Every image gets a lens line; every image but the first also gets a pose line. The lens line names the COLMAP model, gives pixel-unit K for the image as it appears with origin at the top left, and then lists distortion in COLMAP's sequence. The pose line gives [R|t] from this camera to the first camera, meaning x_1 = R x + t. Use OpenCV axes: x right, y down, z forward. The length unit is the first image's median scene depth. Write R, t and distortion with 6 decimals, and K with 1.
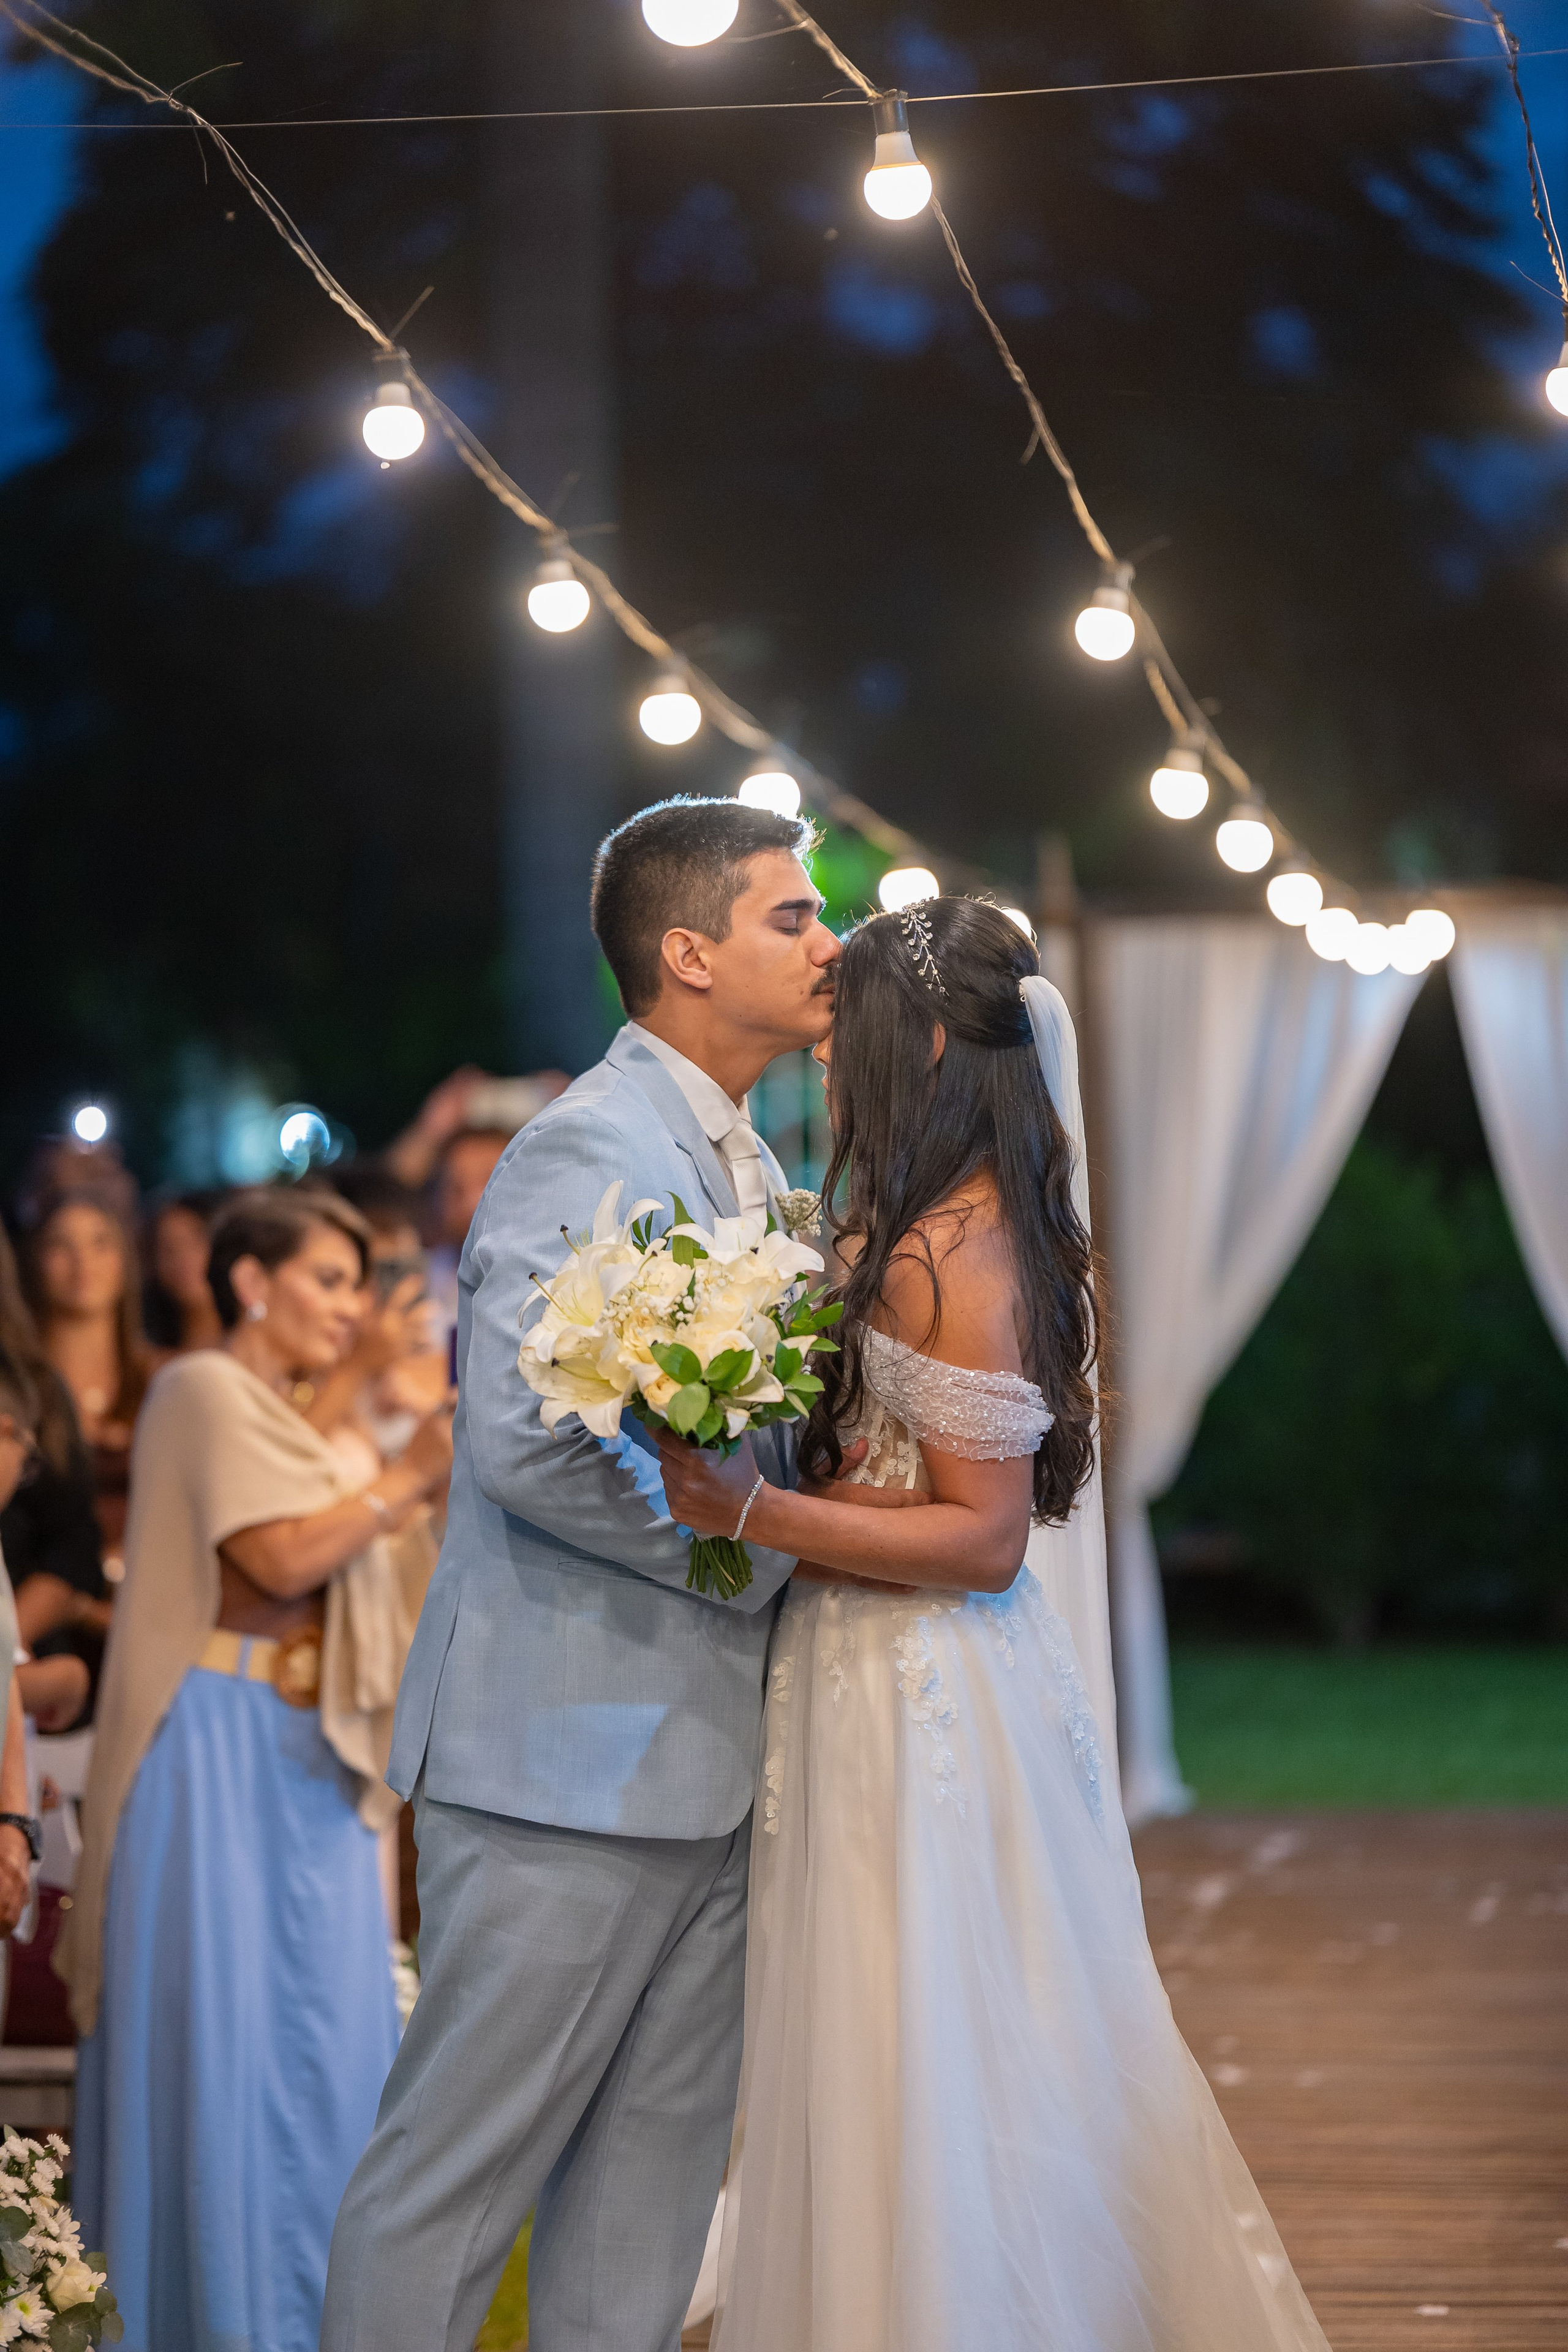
lens RADIAL K [[5862.4, 0, 784.0], [0, 5862.4, 1176.0], [0, 0, 1]] dist [-0.083974, -0.194420]
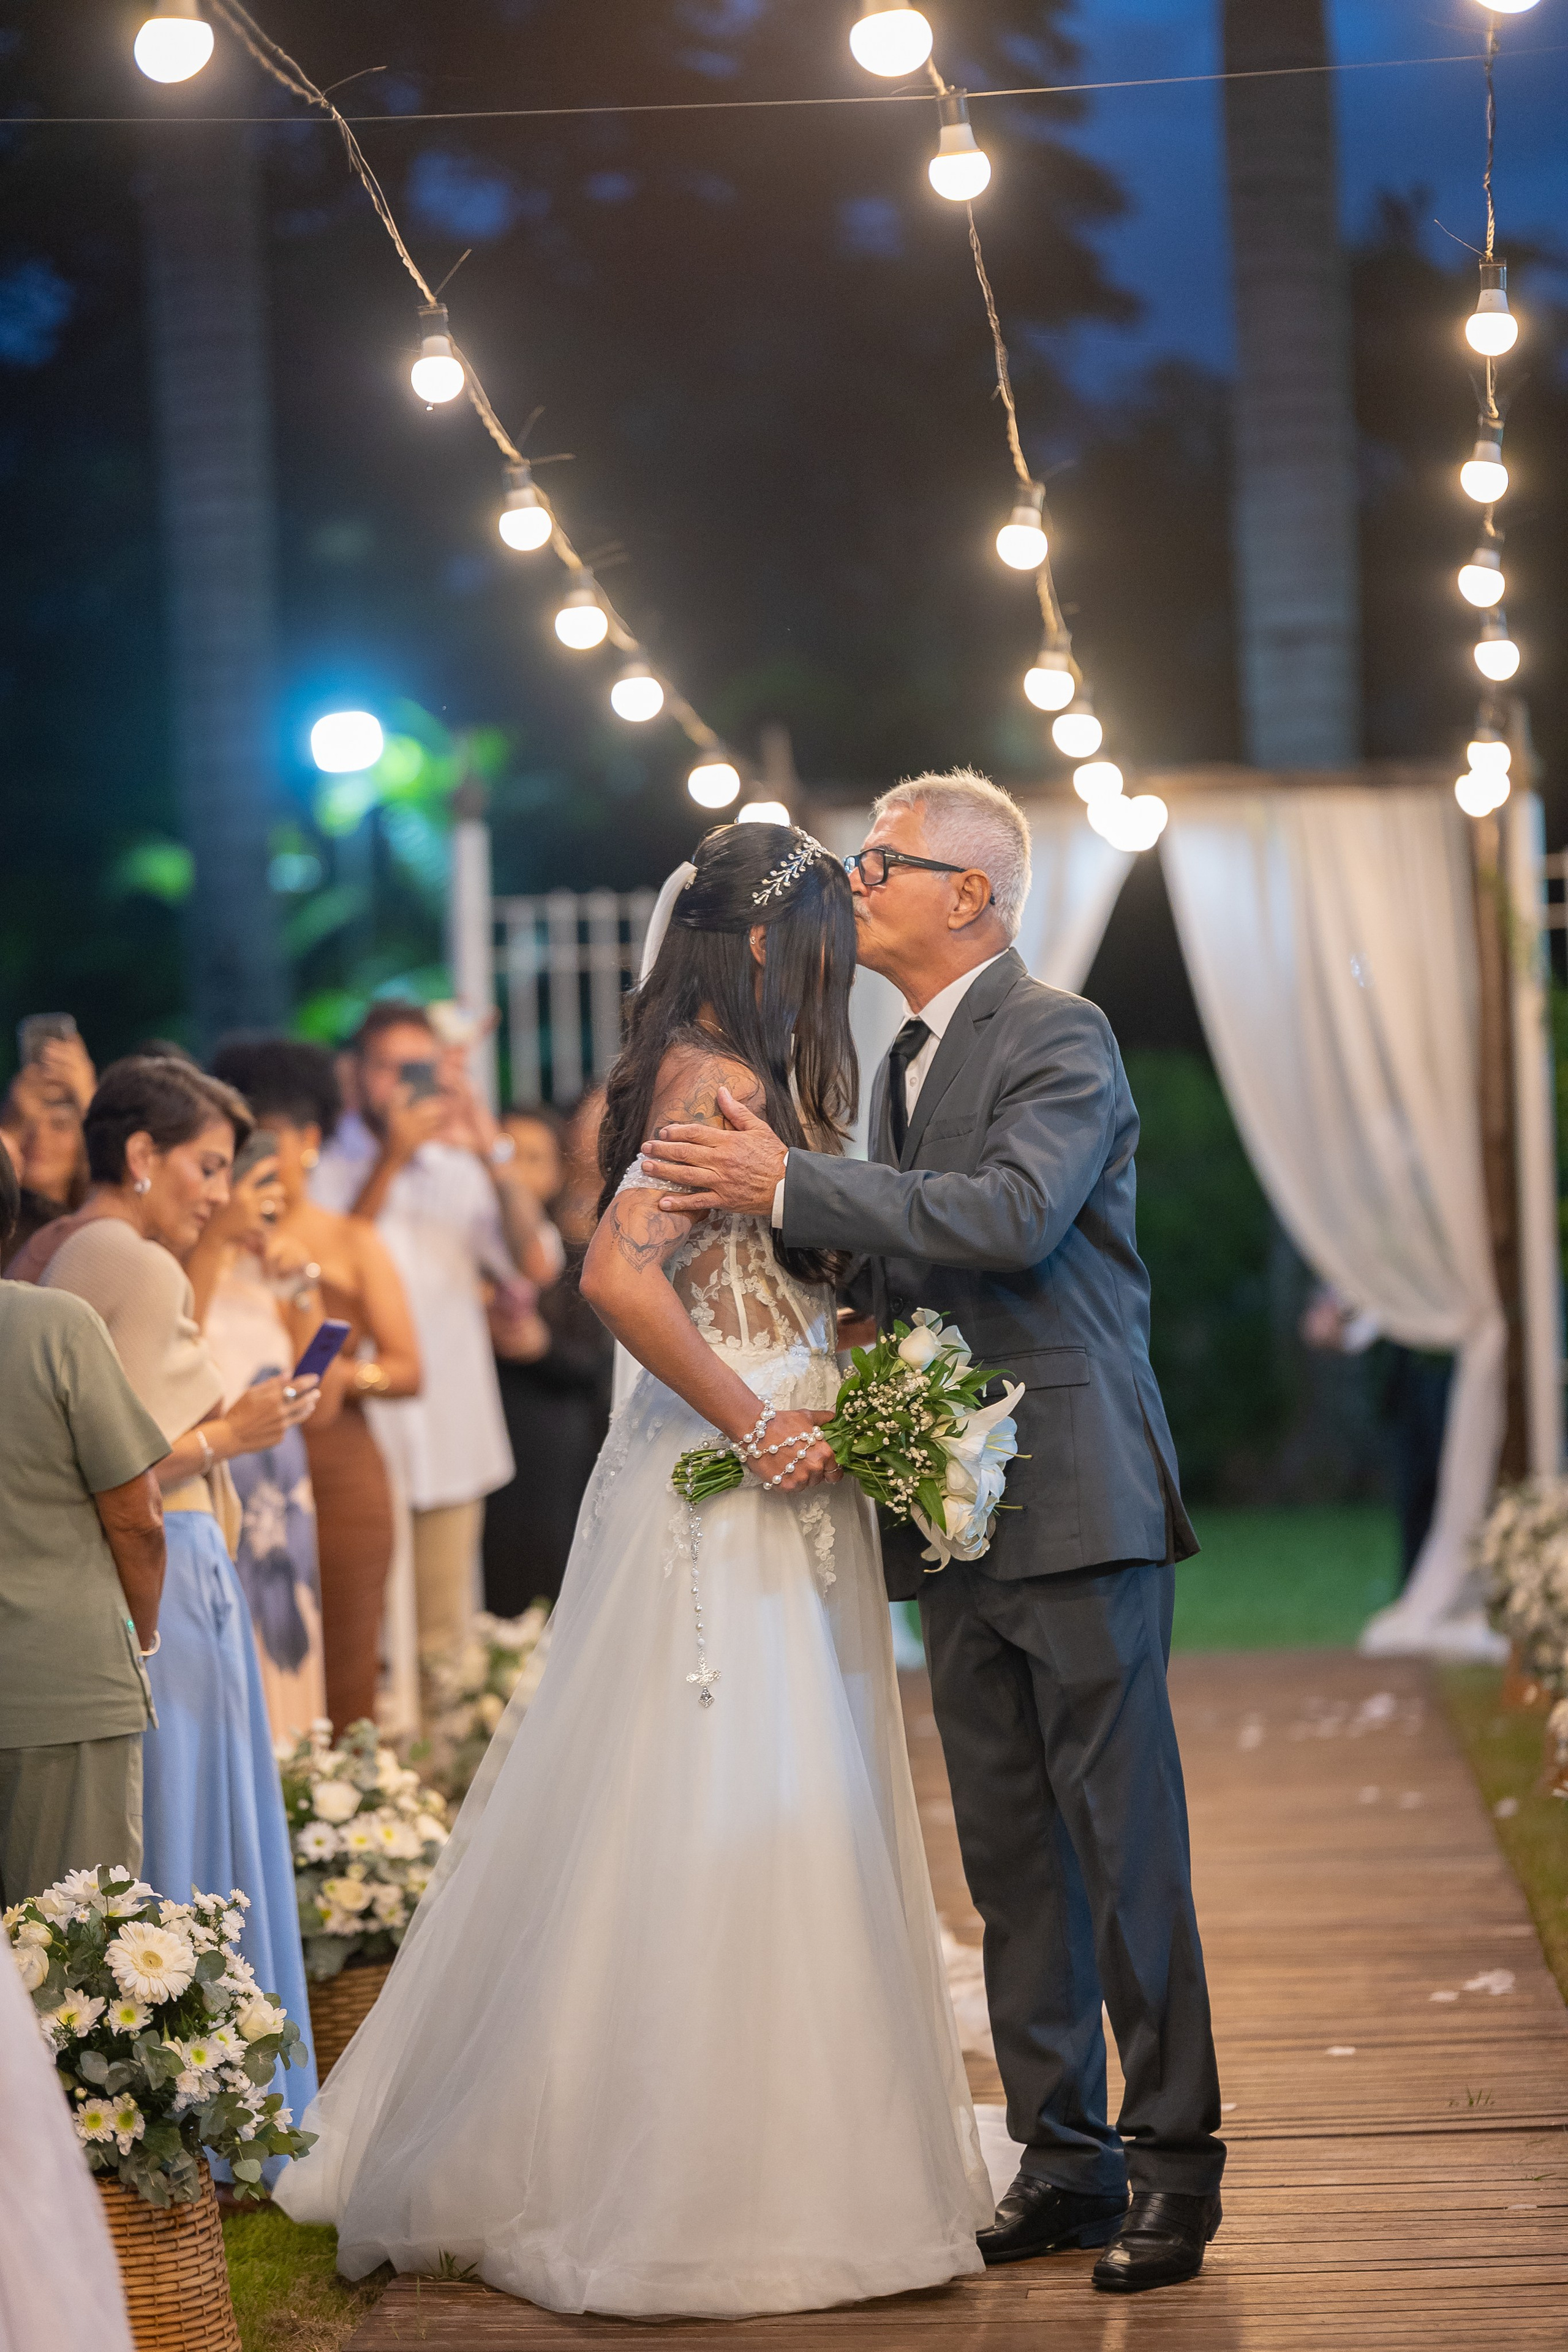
lens RADIAL K [[6044.0, 0, 781.9], [0, 6044.0, 1203.9], [0, 0, 1]] dist [-0.032656, -0.493155]
pose [[0.996475, -0.022342, 0.080862, -0.086707], [0.020648, 0.999551, 0.021720, 0.005700], [-0.081311, -0.019974, 0.996489, -0.139223]]
